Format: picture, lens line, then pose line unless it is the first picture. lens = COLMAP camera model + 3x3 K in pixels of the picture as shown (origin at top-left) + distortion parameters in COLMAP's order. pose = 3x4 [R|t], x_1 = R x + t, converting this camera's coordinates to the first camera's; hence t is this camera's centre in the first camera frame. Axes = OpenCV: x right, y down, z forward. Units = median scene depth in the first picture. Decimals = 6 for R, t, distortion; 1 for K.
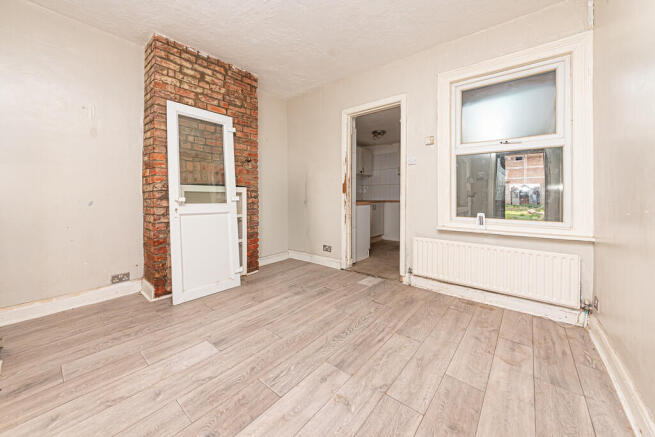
lens RADIAL K [[230.5, 0, 329.4], [0, 230.5, 197.3], [0, 0, 1]] dist [0.000082, -0.000298]
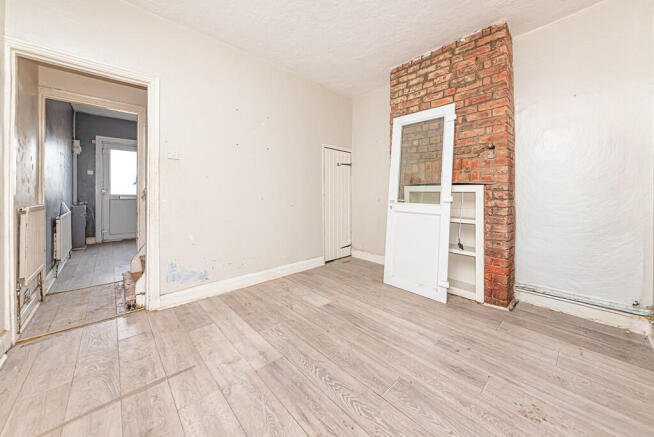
lens RADIAL K [[235.0, 0, 321.9], [0, 235.0, 195.0], [0, 0, 1]] dist [0.000435, -0.000242]
pose [[-0.111581, 0.008982, -0.993715, 0.571354], [-0.013049, 0.999860, 0.010502, -0.015738], [0.993670, 0.014139, -0.111448, 0.724879]]
